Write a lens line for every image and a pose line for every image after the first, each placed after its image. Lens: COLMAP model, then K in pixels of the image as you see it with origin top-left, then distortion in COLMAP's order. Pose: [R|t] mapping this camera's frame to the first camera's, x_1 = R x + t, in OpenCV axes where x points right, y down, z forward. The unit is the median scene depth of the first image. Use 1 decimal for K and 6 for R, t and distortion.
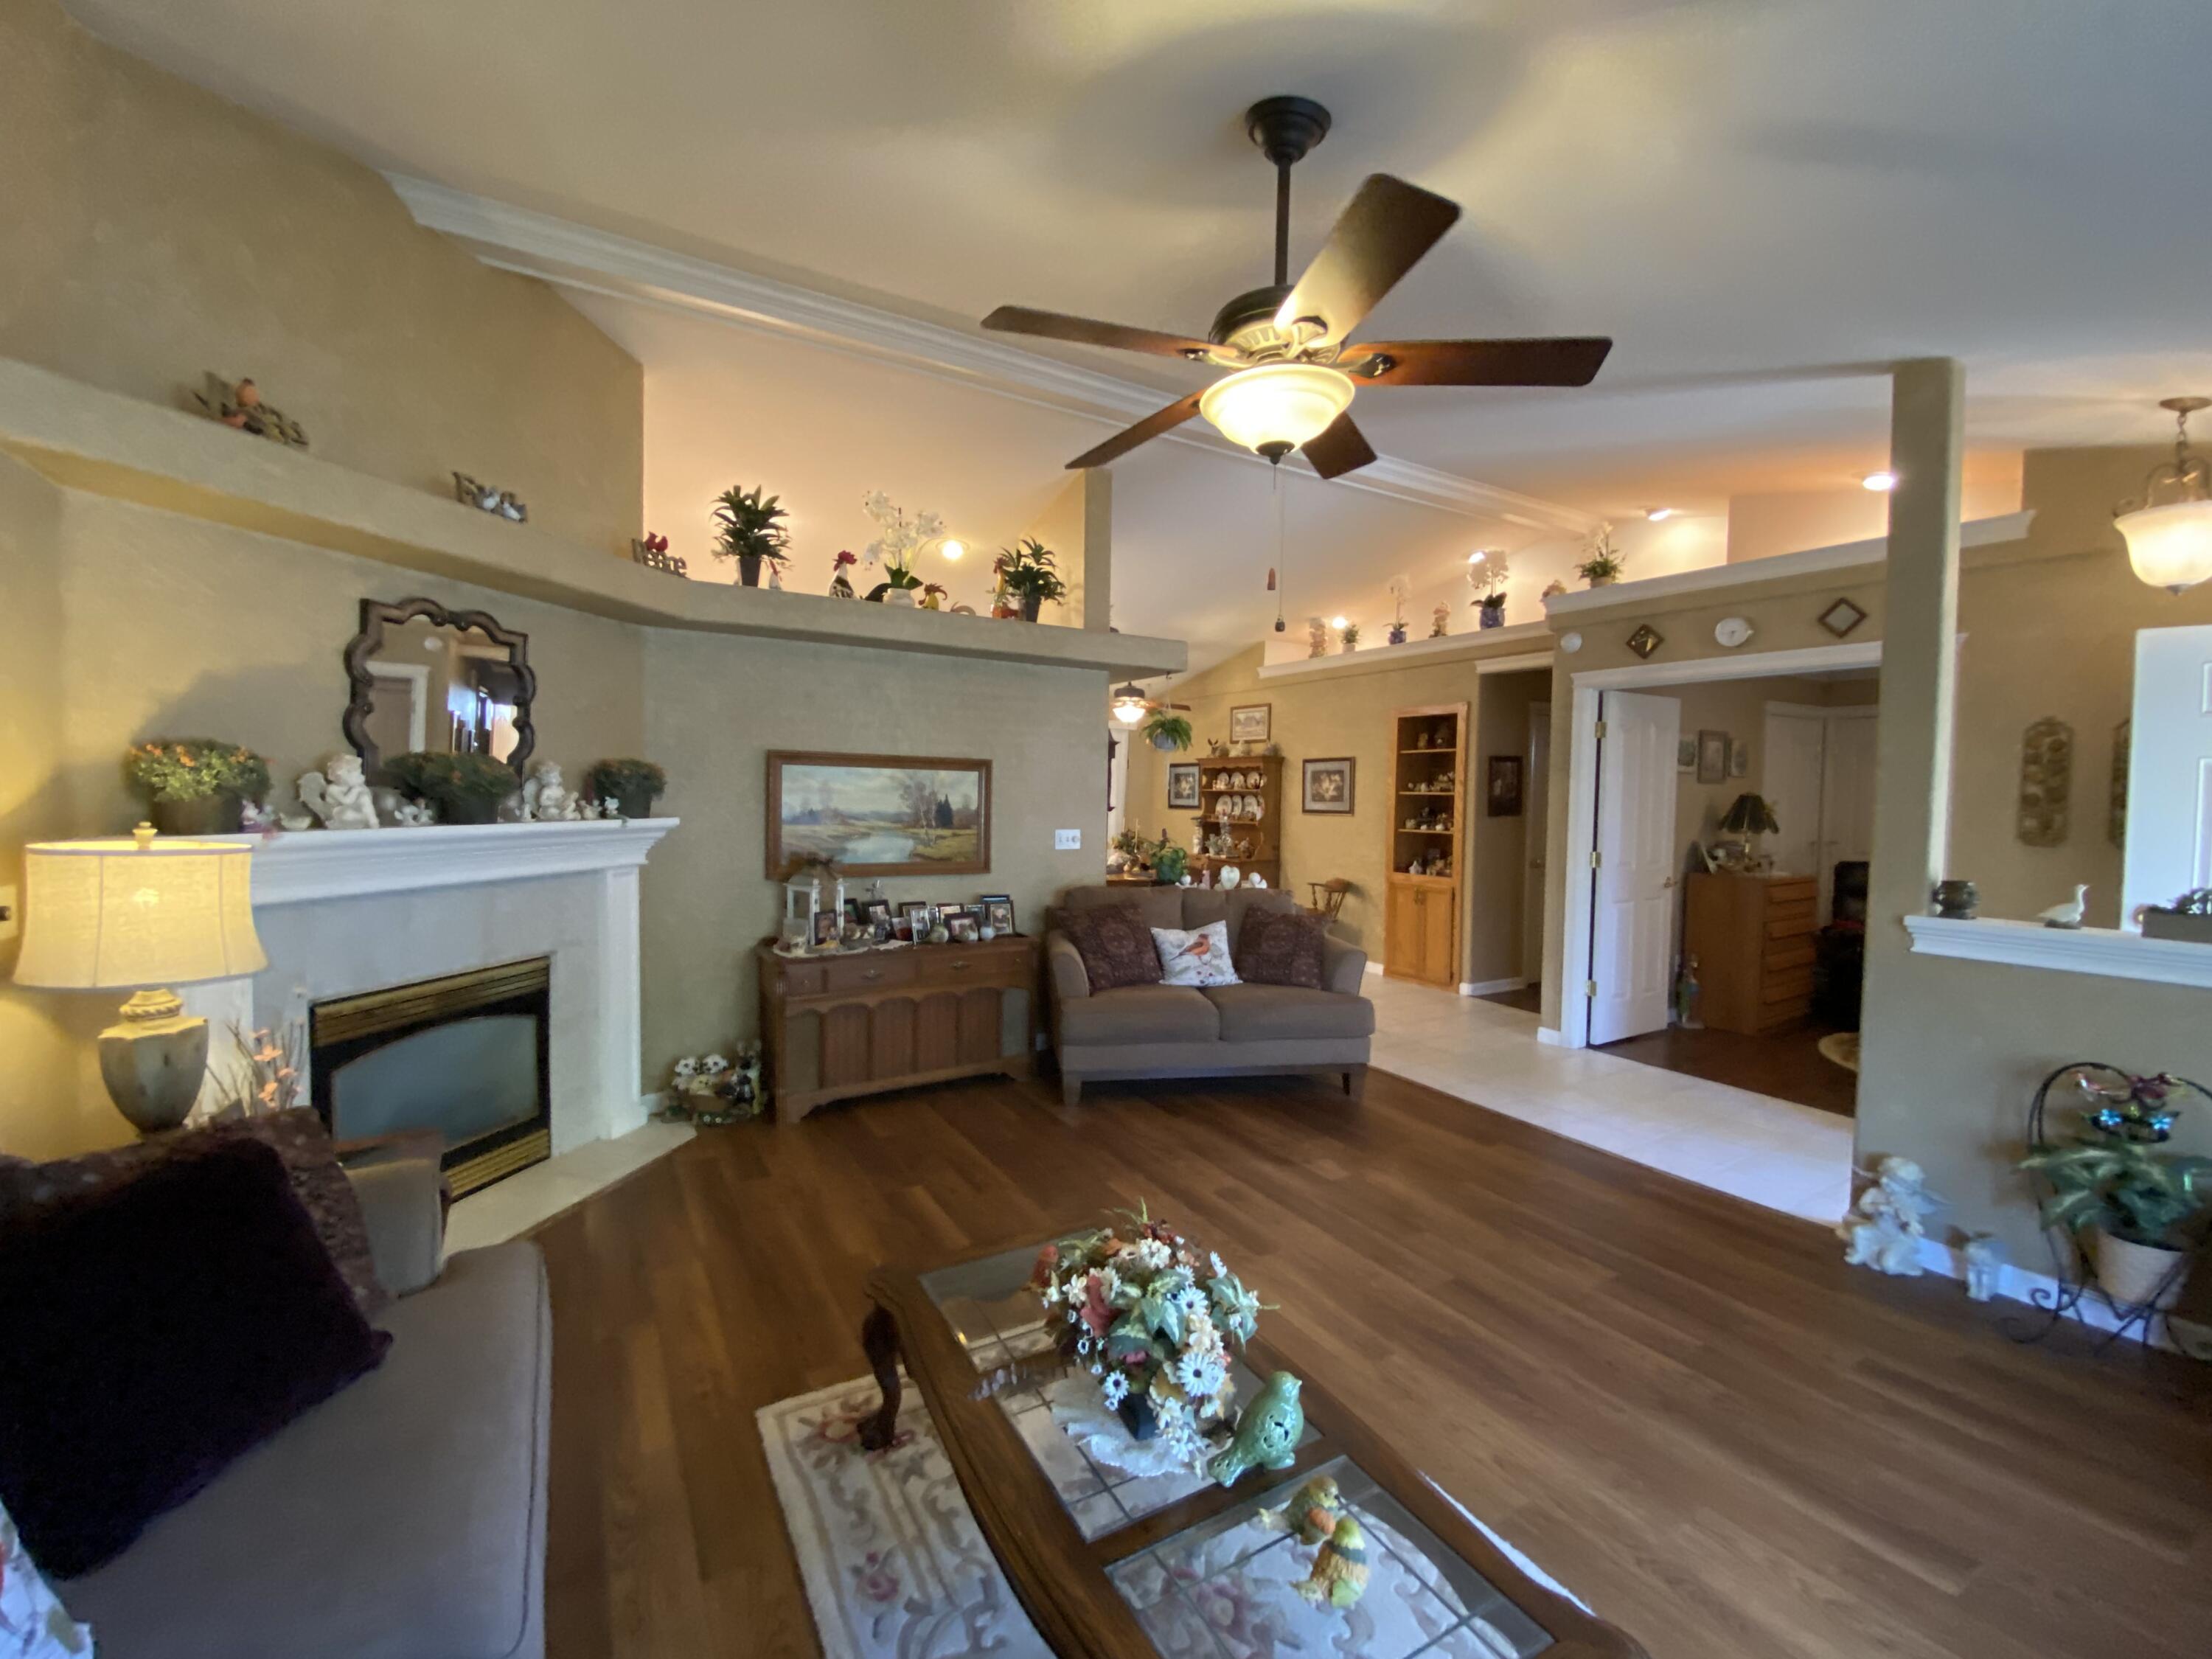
lens RADIAL K [[902.8, 0, 1106.0], [0, 902.8, 829.5], [0, 0, 1]] dist [0.000114, -0.000004]
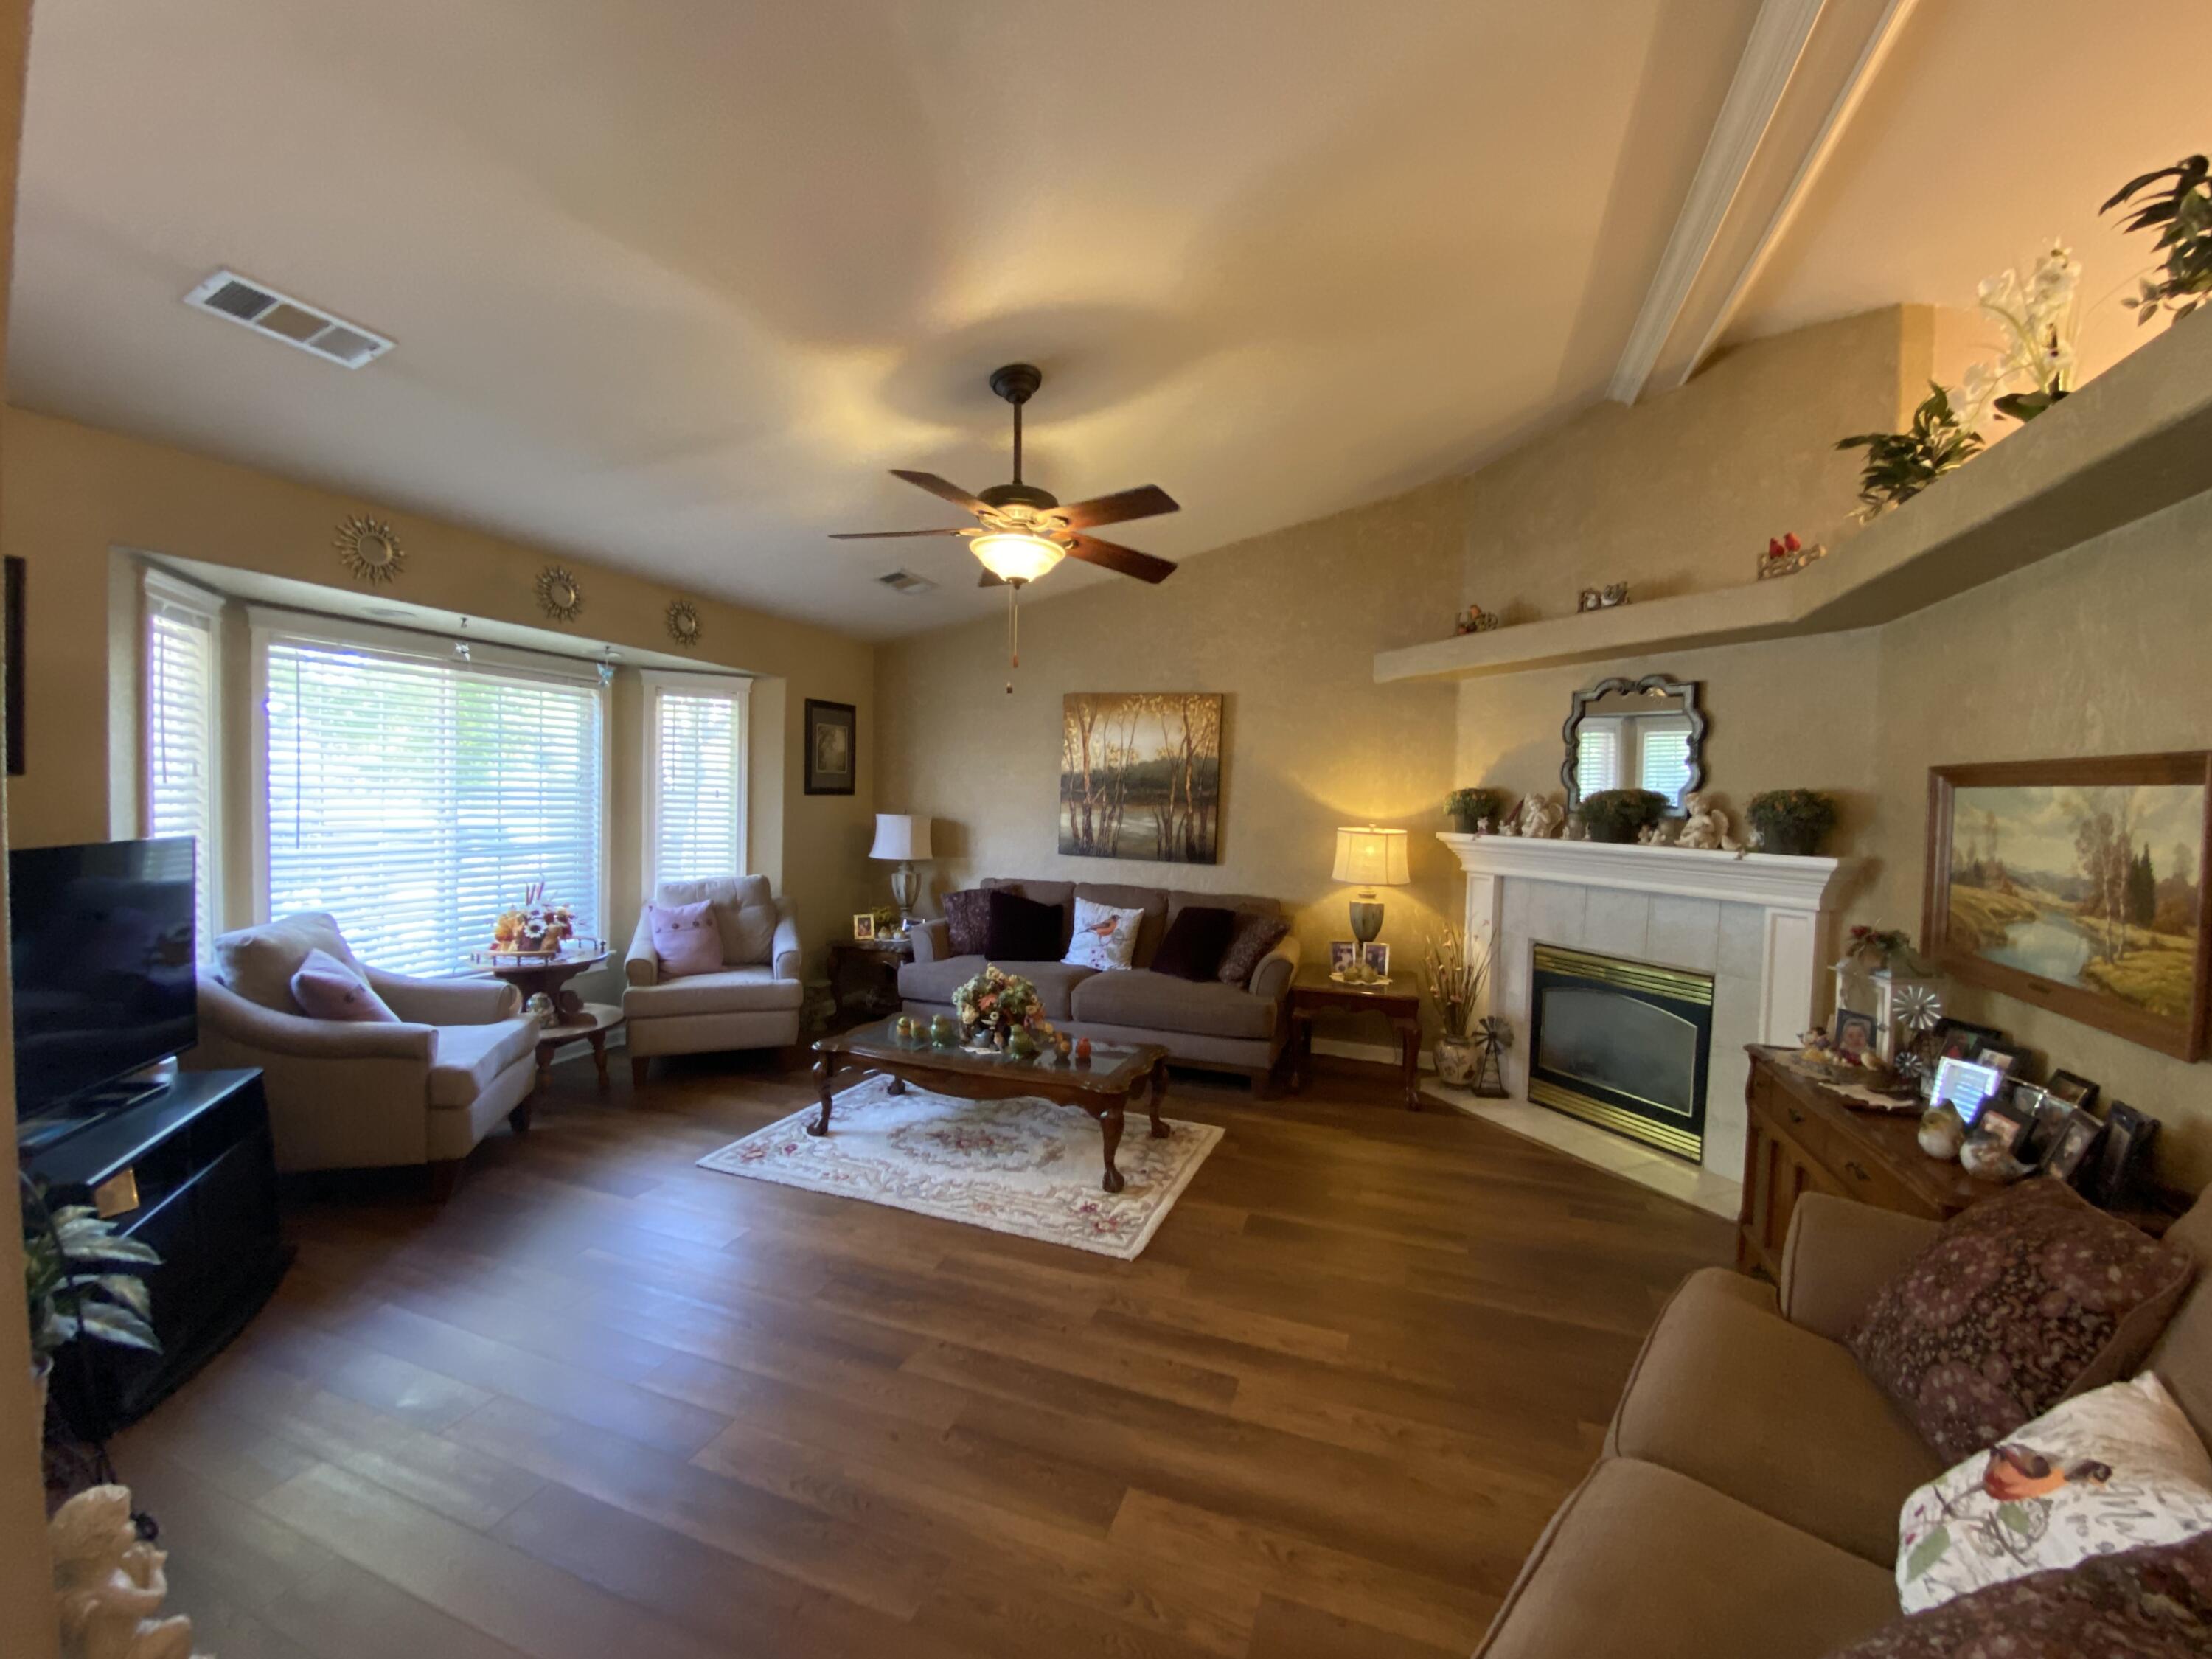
lens RADIAL K [[902.8, 0, 1106.0], [0, 902.8, 829.5], [0, 0, 1]] dist [0.000114, -0.000004]
pose [[-0.781929, -0.016323, -0.623153, 0.480064], [-0.072642, 0.995232, 0.065082, -0.039815], [0.619120, 0.096156, -0.779387, 1.091736]]
